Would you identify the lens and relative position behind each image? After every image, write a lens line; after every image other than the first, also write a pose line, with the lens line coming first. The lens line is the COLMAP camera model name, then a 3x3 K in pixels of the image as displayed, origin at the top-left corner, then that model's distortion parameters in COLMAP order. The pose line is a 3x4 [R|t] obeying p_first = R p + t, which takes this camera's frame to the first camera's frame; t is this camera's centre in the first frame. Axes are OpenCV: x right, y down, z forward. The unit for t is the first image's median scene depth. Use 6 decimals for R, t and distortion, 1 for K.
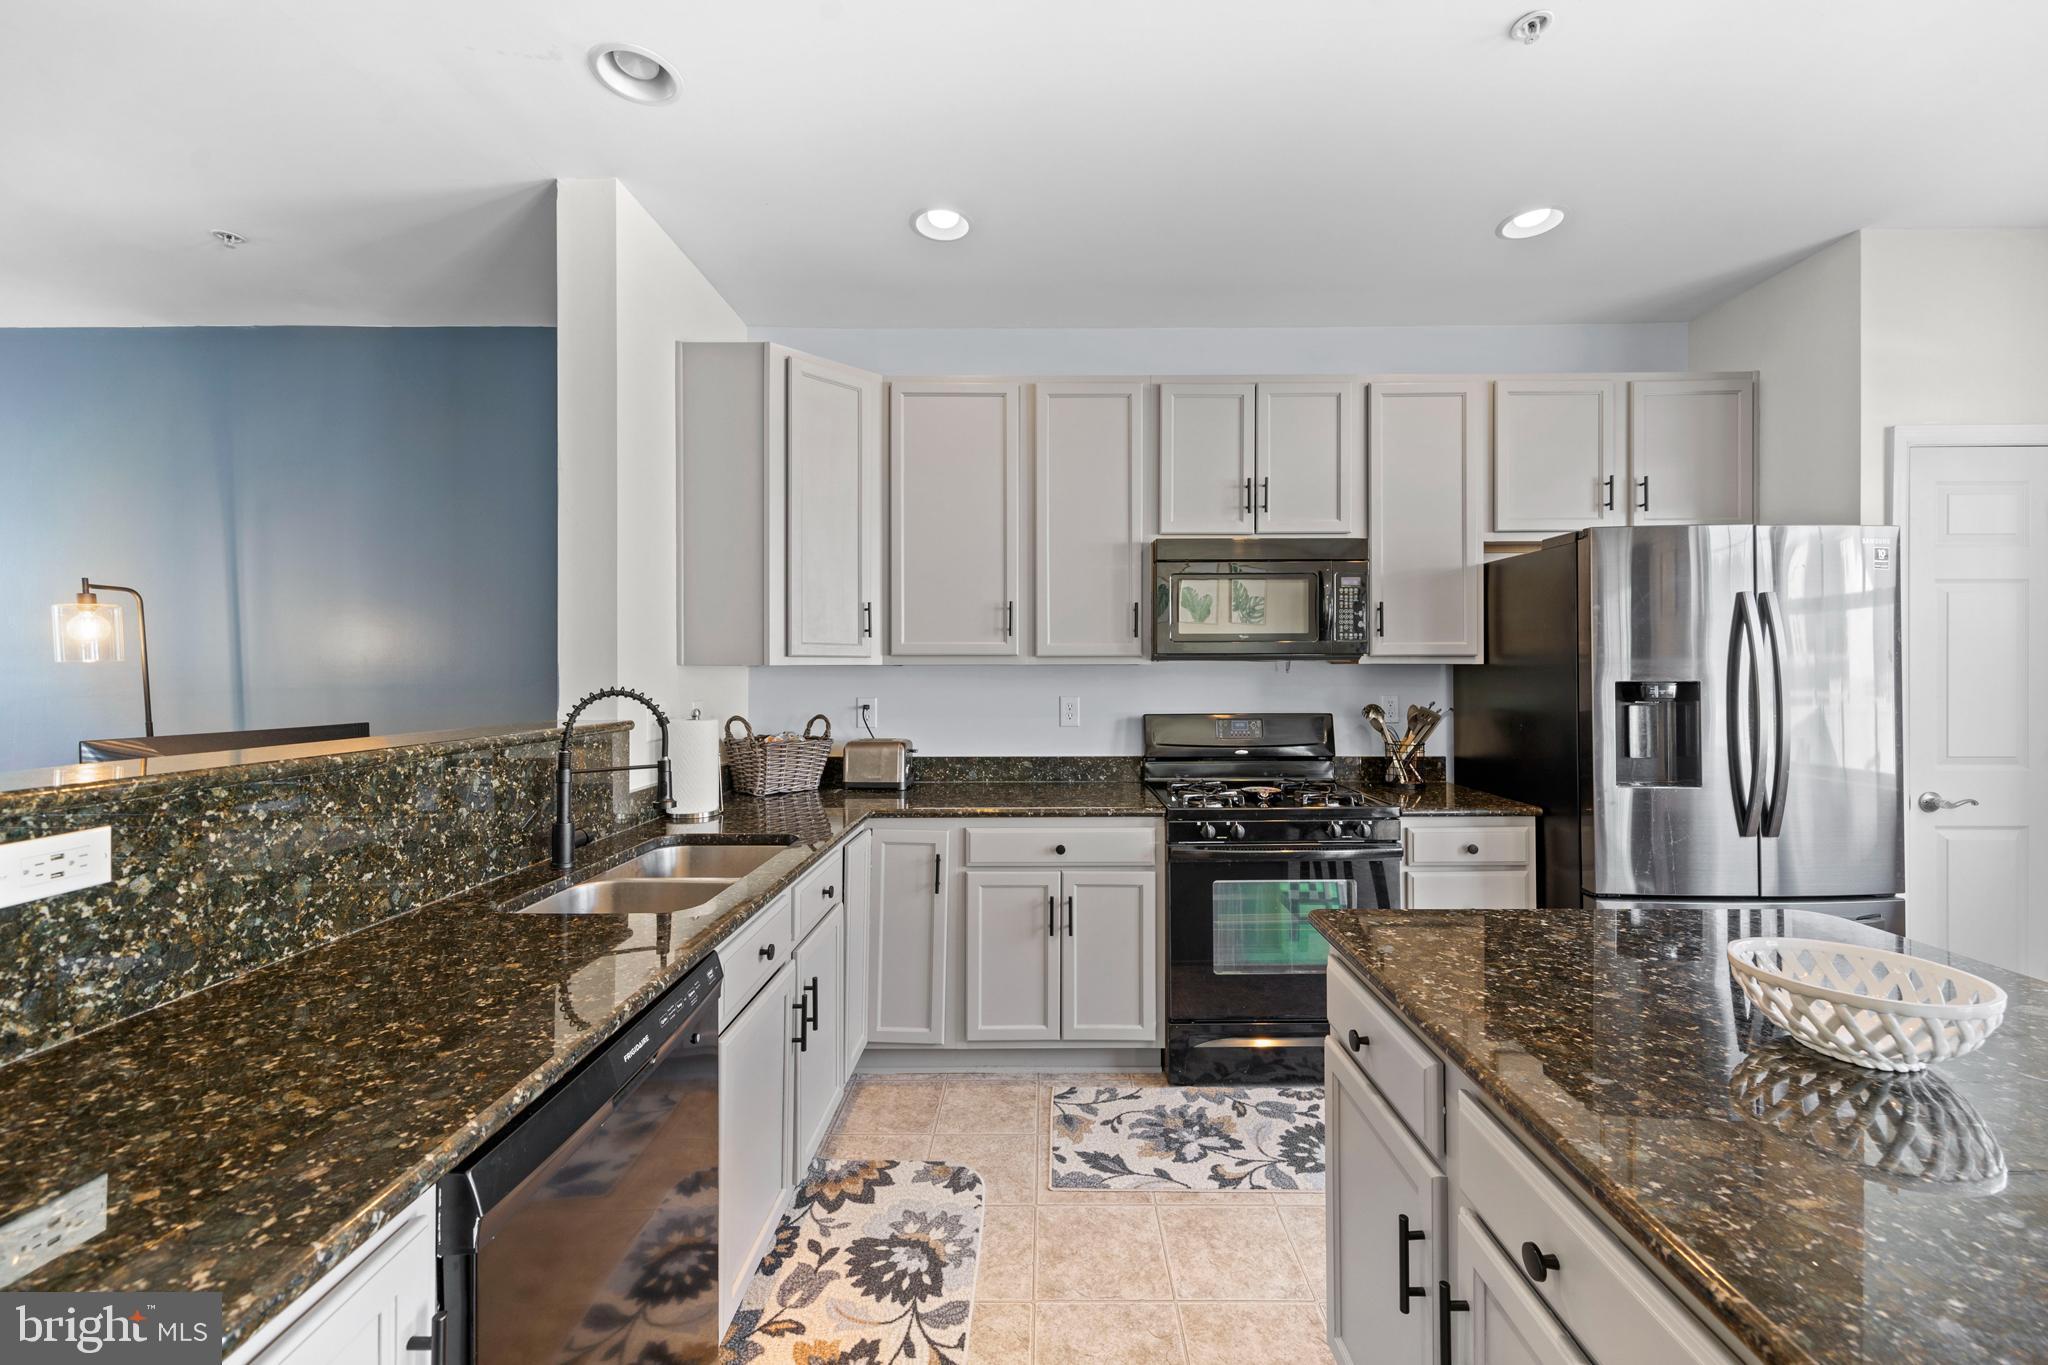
lens RADIAL K [[788.0, 0, 1048.4], [0, 788.0, 666.2], [0, 0, 1]] dist [0.001694, -0.000111]
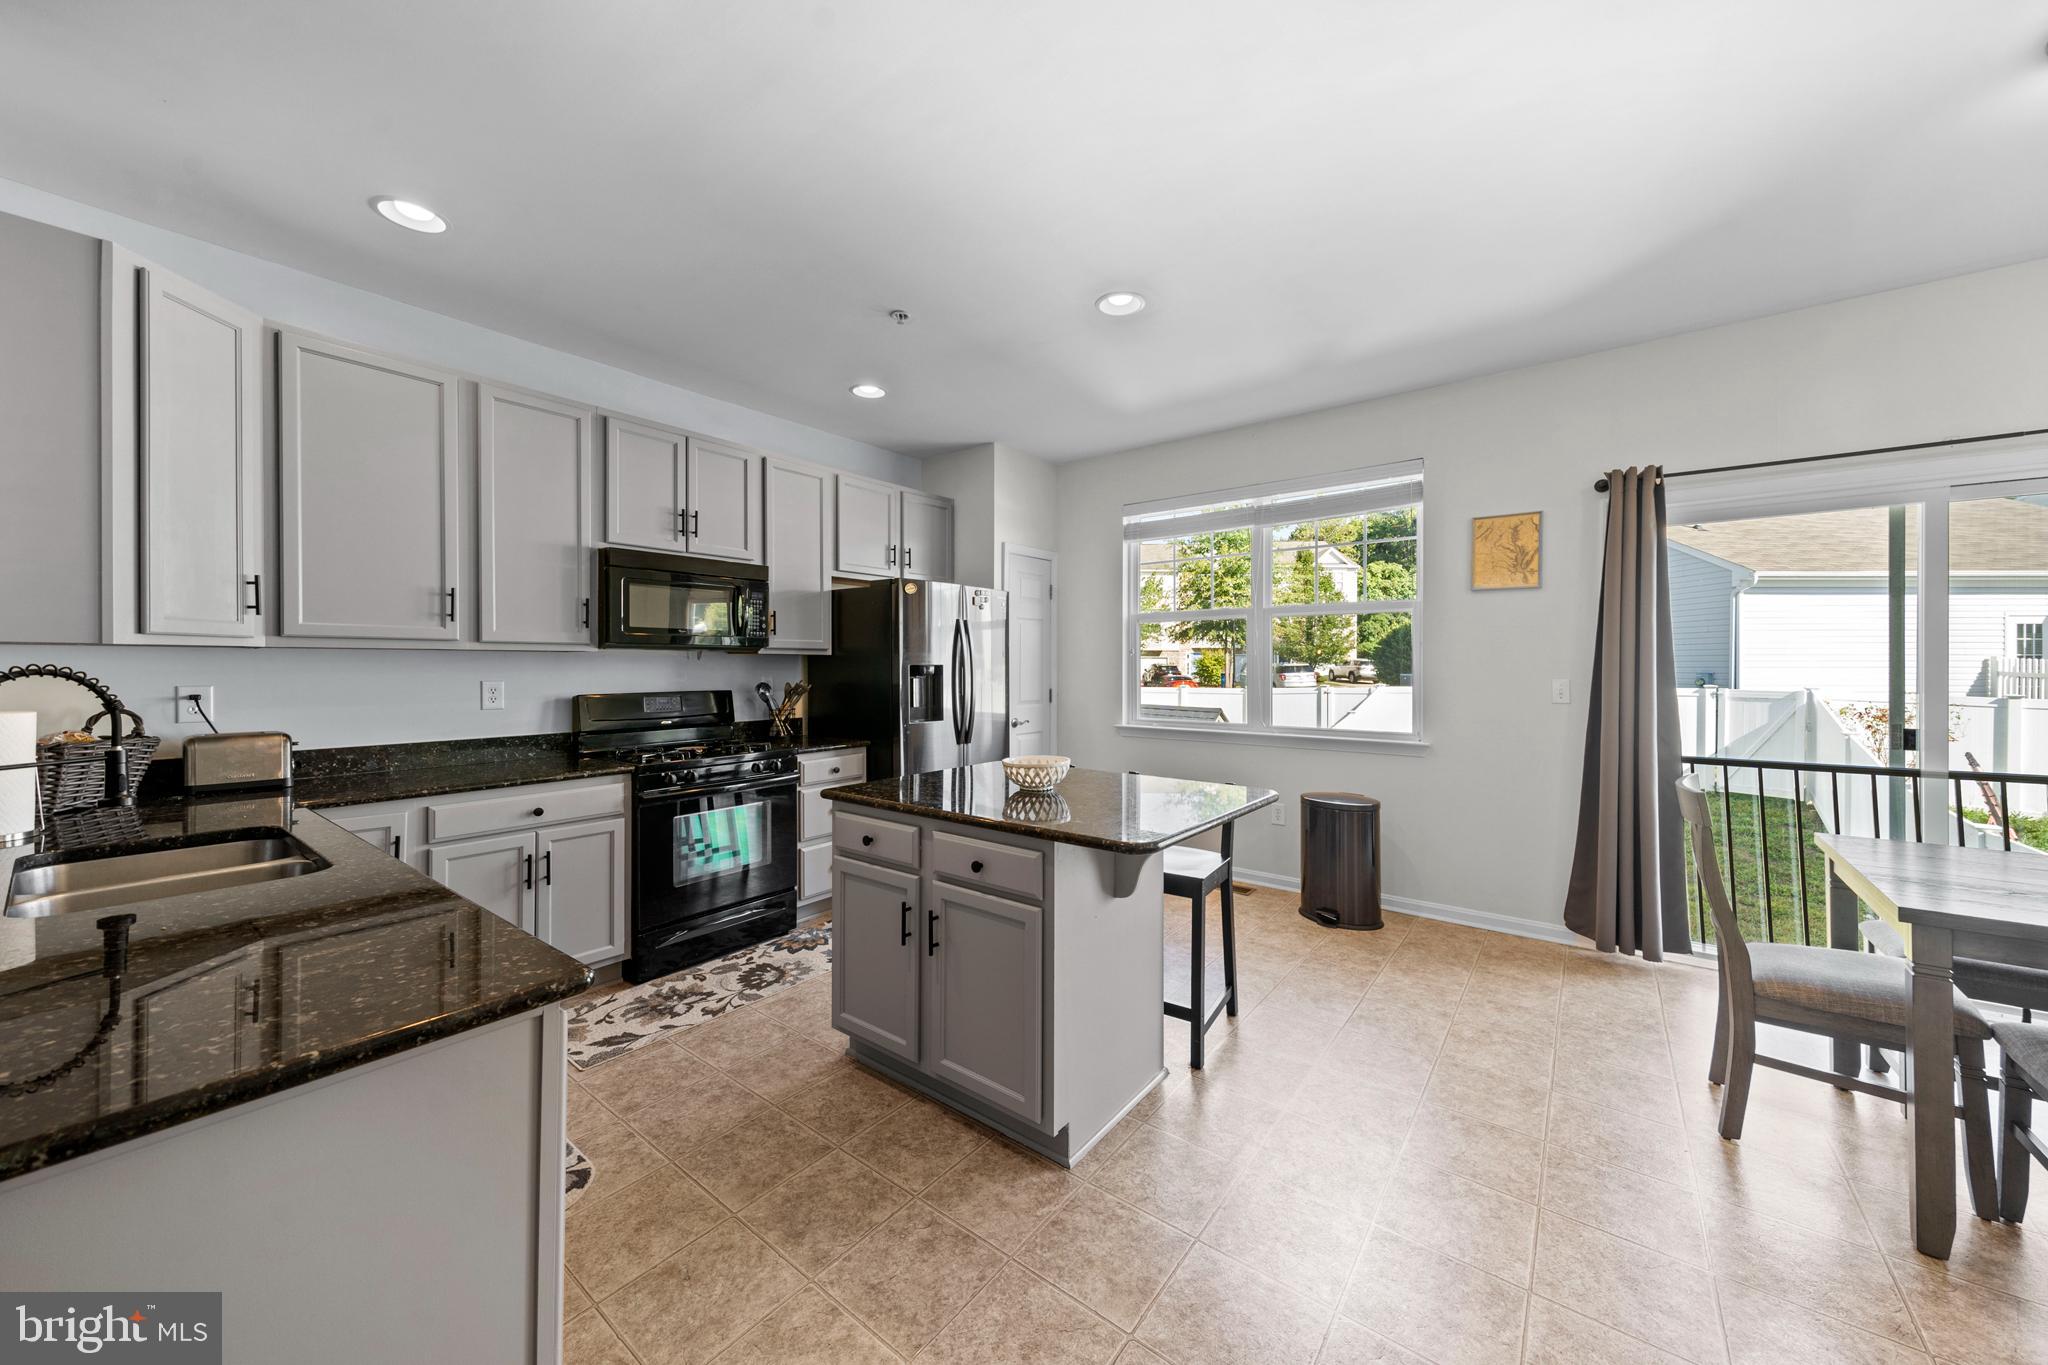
lens RADIAL K [[724.7, 0, 1031.7], [0, 724.7, 670.1], [0, 0, 1]] dist [0.014023, -0.000050]
pose [[0.609092, -0.002776, 0.793094, -0.352396], [-0.005391, 0.999956, 0.007640, 0.014063], [-0.793081, -0.008929, 0.609051, -0.190638]]
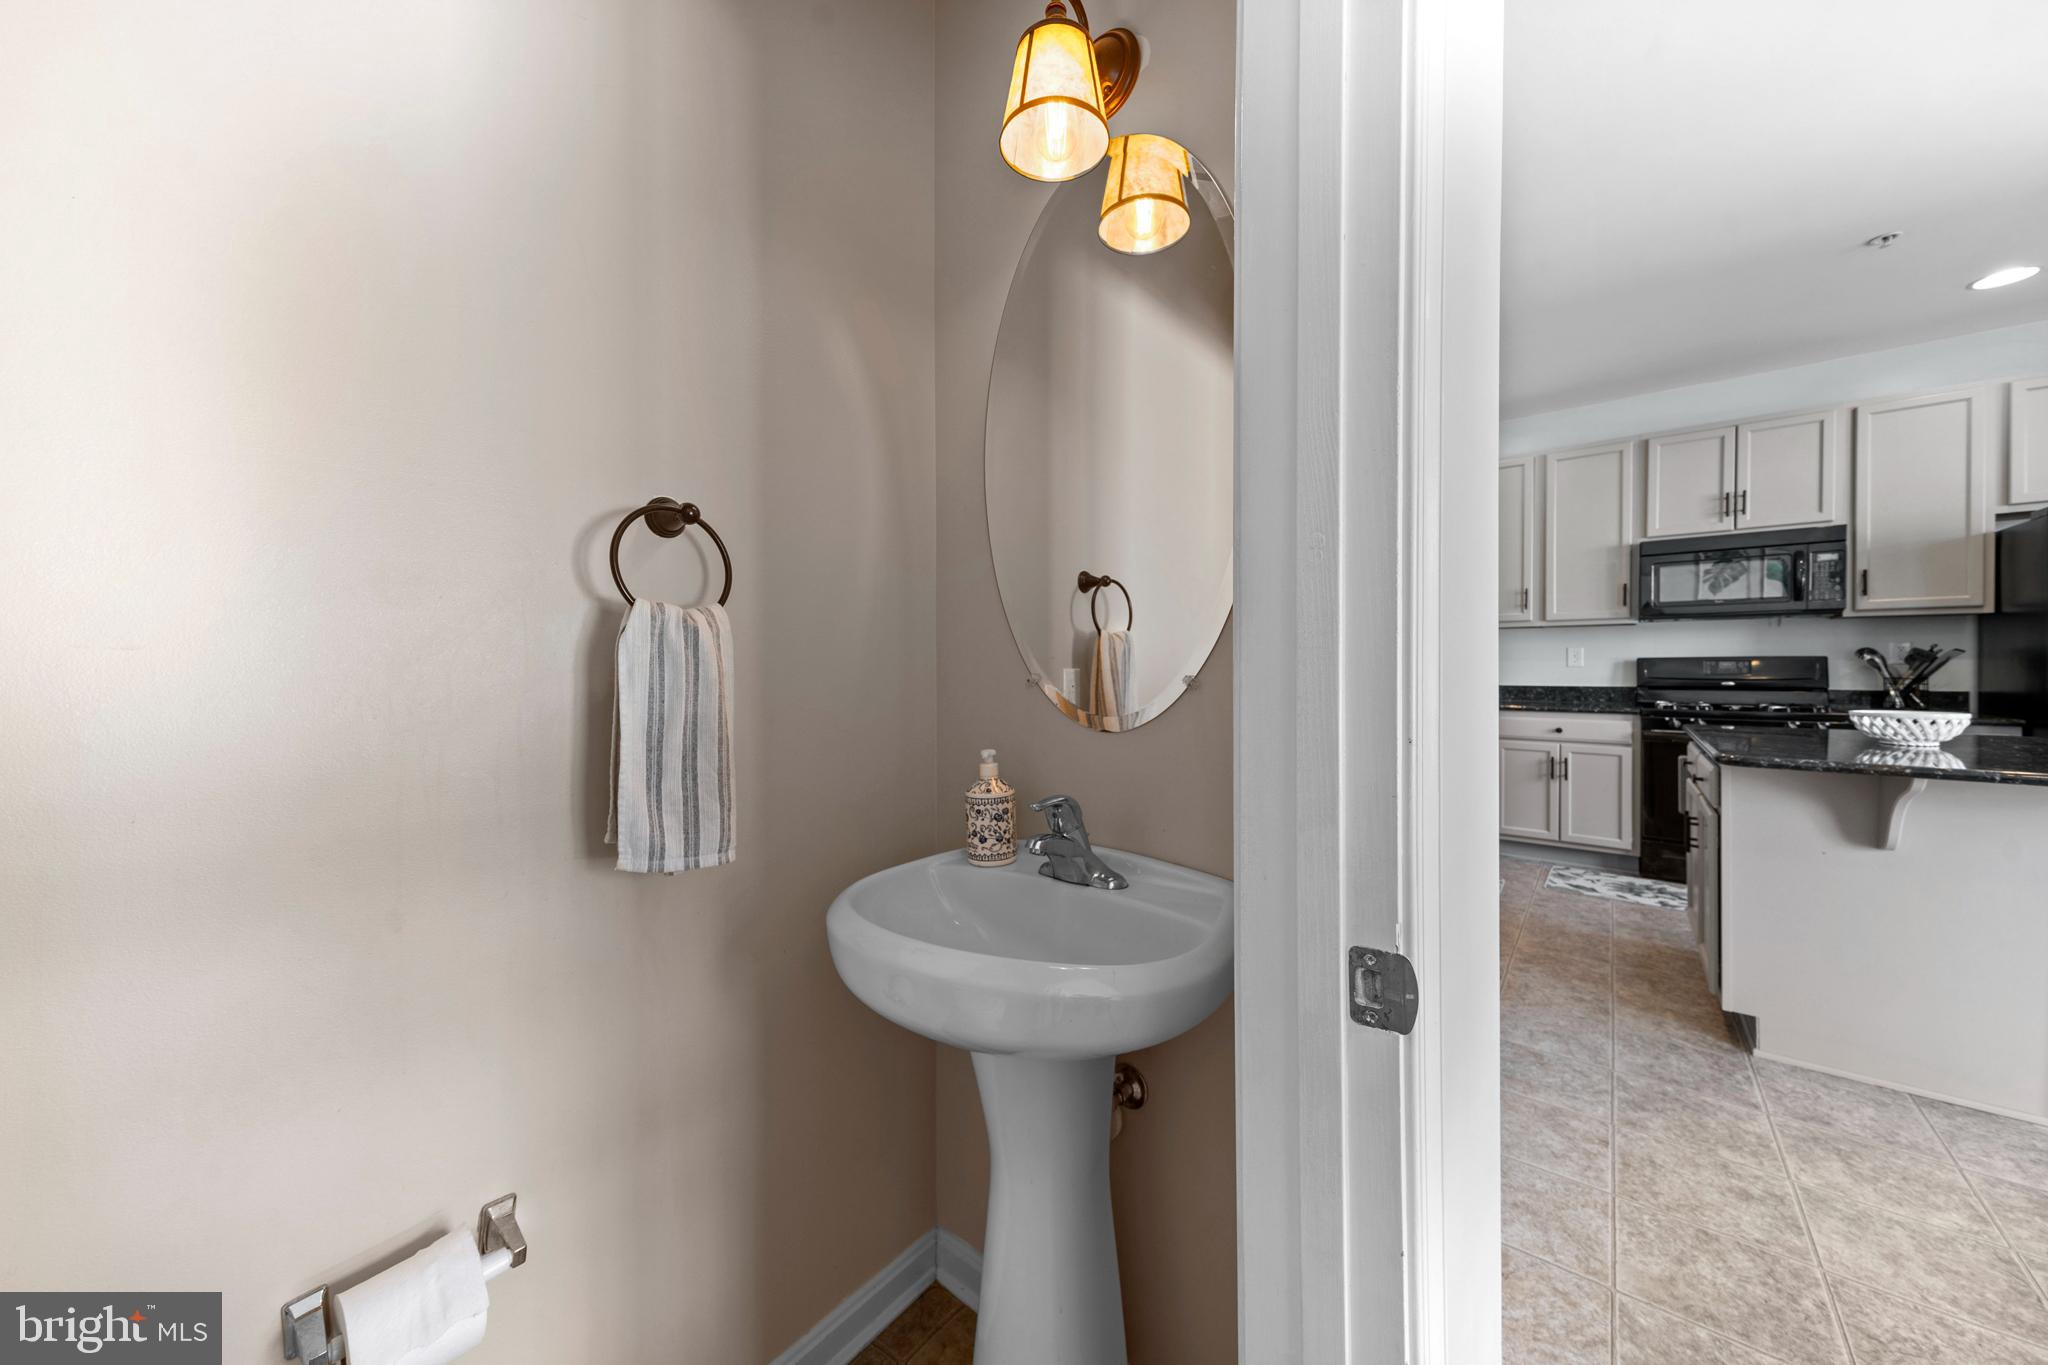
lens RADIAL K [[724.7, 0, 1031.7], [0, 724.7, 670.1], [0, 0, 1]] dist [0.014023, -0.000050]
pose [[0.779695, 0.004131, -0.626146, 0.105176], [0.004684, 0.999912, 0.012429, 0.068228], [0.626142, -0.012624, 0.779607, -0.886140]]
